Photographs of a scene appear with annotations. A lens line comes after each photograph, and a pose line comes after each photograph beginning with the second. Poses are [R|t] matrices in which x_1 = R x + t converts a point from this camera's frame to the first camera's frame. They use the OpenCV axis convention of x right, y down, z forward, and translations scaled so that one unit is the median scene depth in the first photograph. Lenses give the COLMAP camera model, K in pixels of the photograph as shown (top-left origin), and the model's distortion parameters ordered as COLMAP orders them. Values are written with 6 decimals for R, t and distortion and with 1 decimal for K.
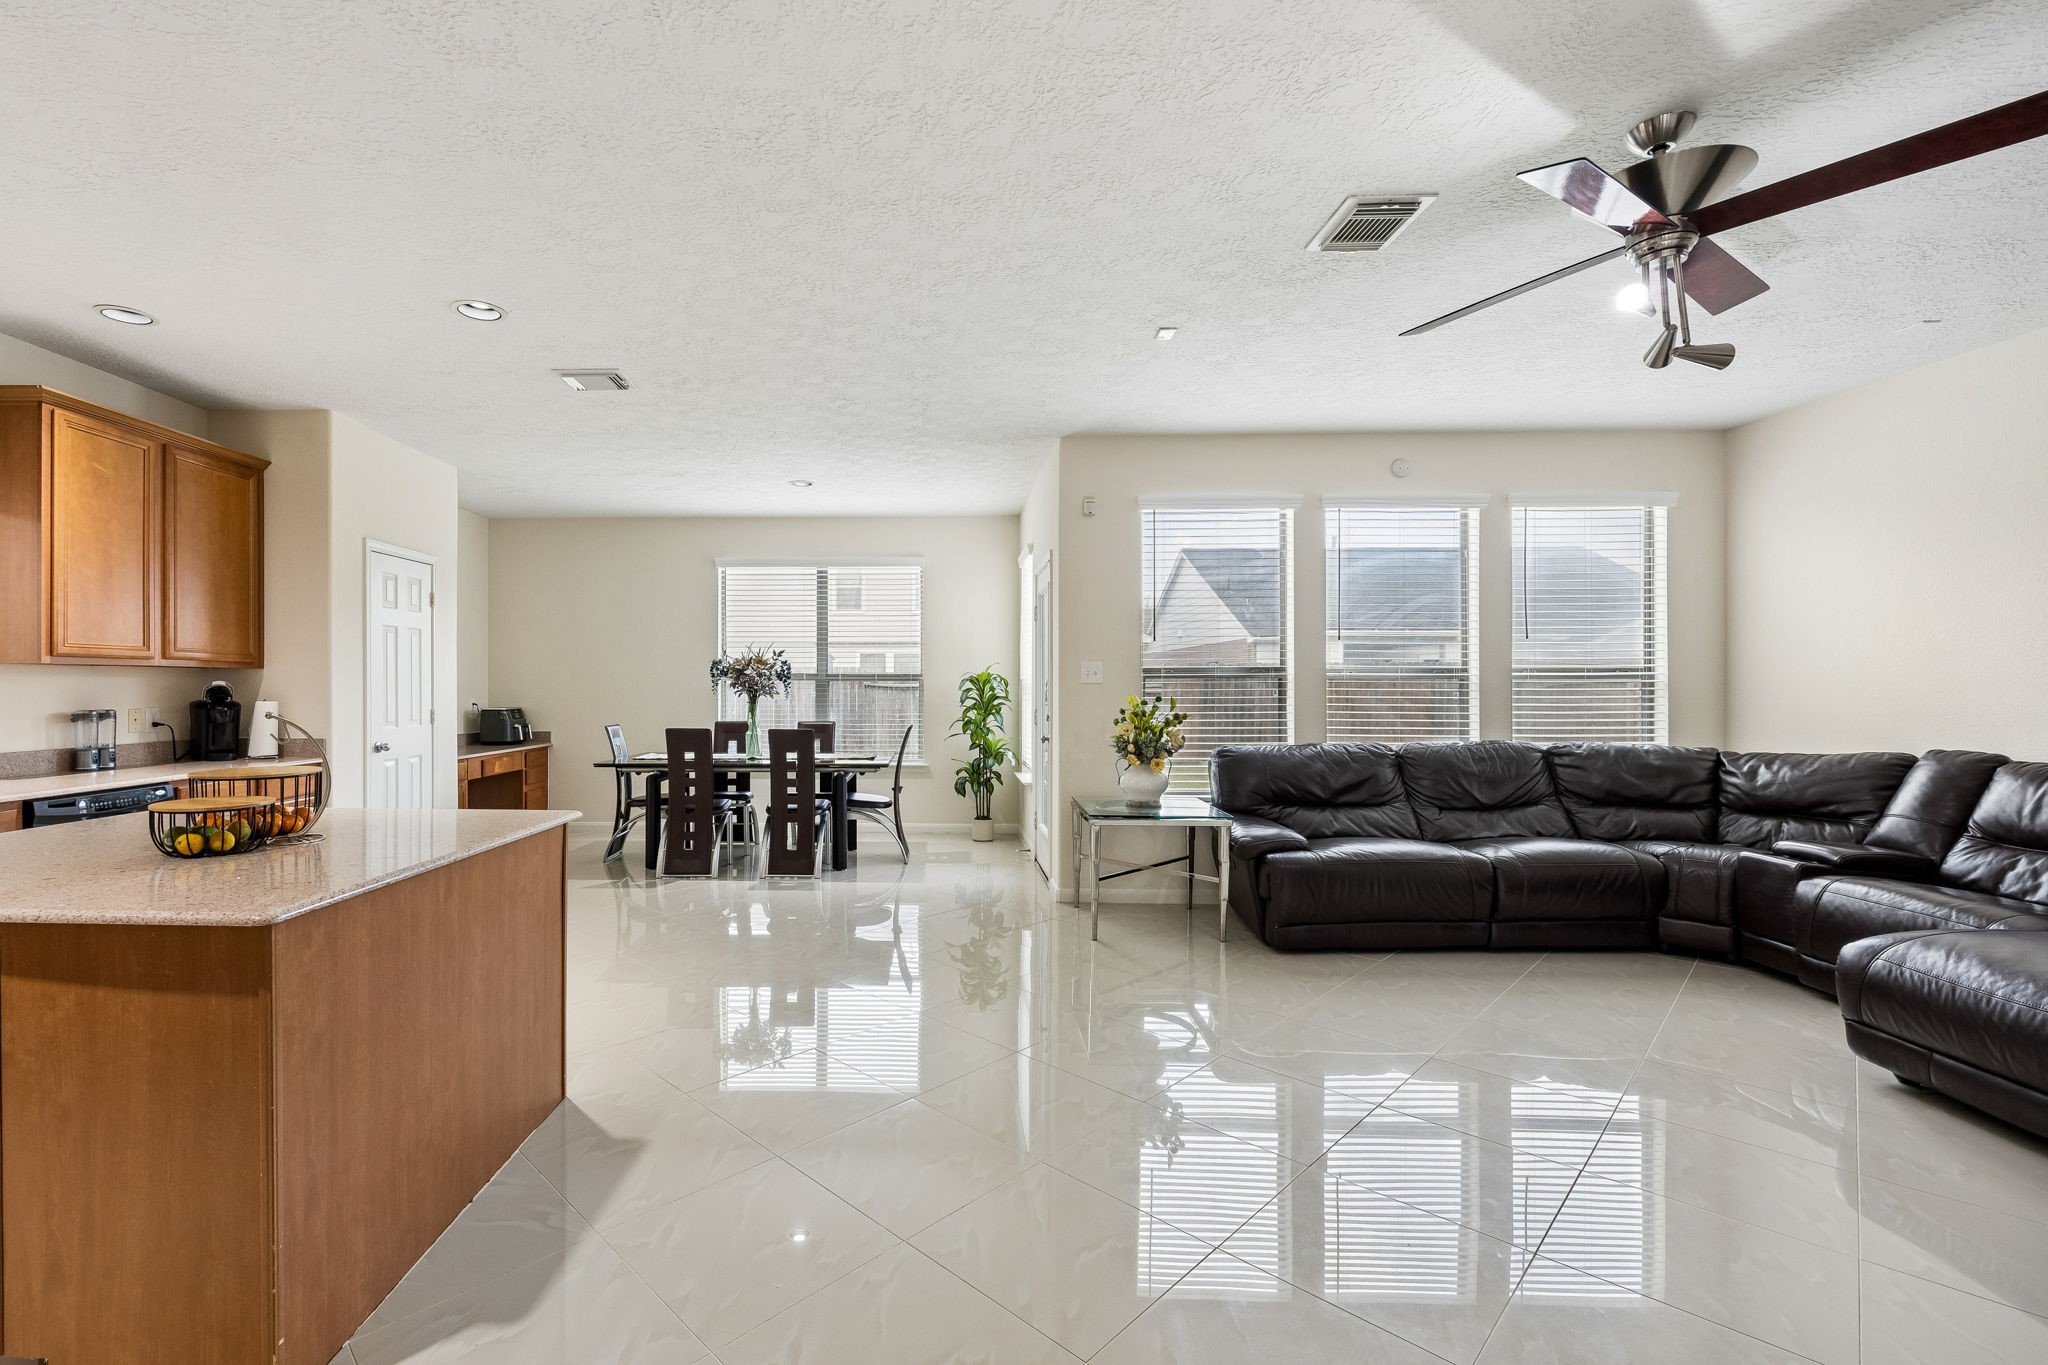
lens RADIAL K [[897.2, 0, 916.9], [0, 897.2, 691.2], [0, 0, 1]] dist [-0.001967, -0.000207]
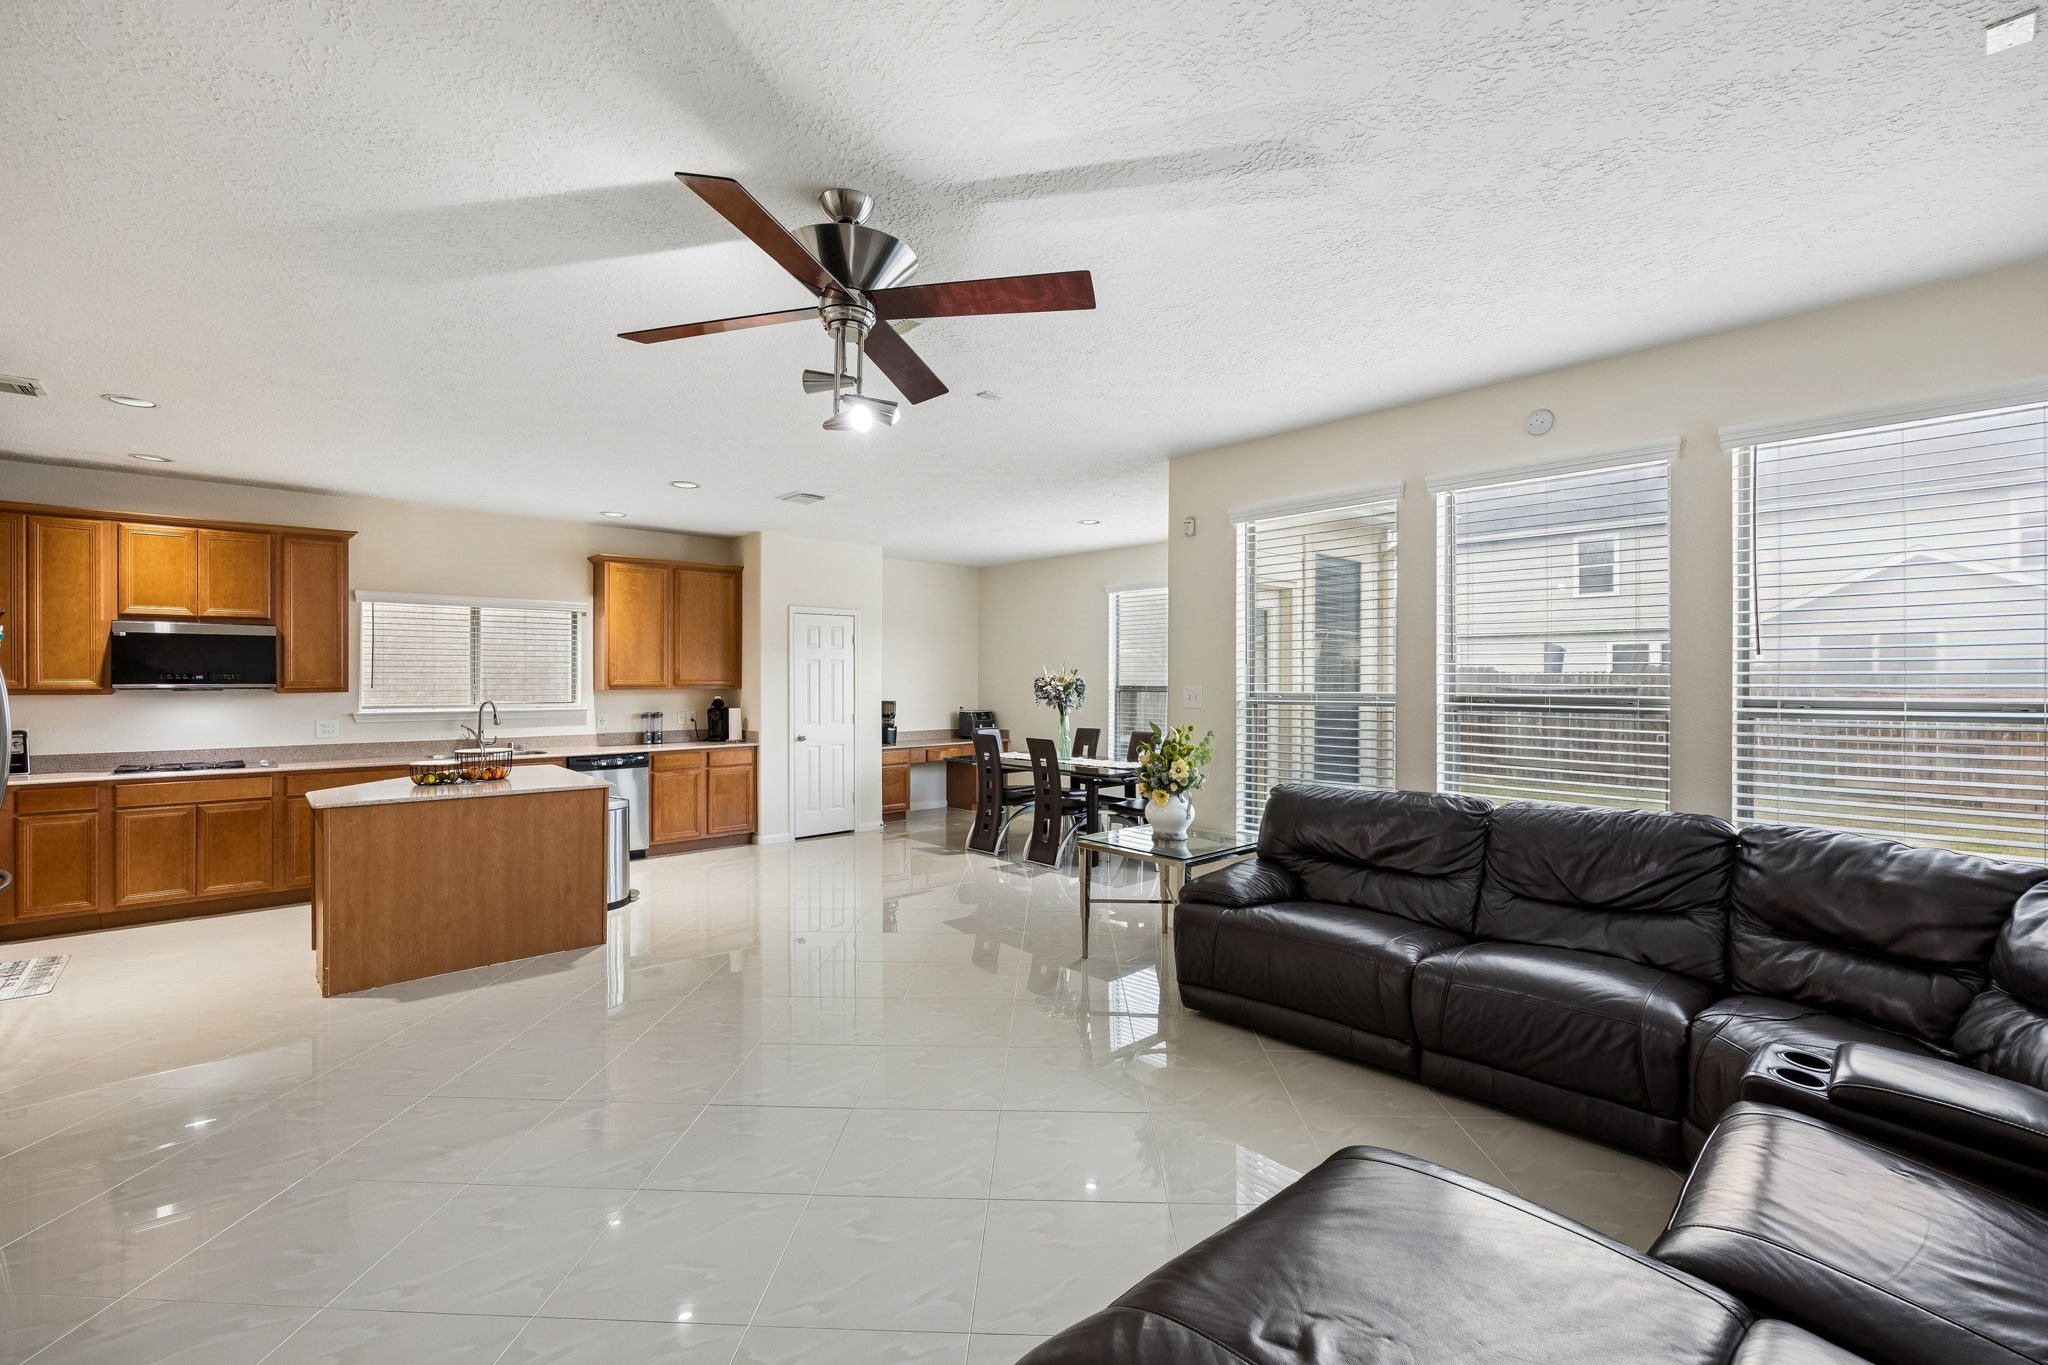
lens RADIAL K [[883.9, 0, 1002.0], [0, 883.9, 682.9], [0, 0, 1]] dist [0.001358, -0.000081]
pose [[0.685005, 0.003341, -0.728531, 0.850946], [-0.003255, 0.999994, 0.001526, -0.041443], [0.728531, 0.001326, 0.685011, 0.221281]]
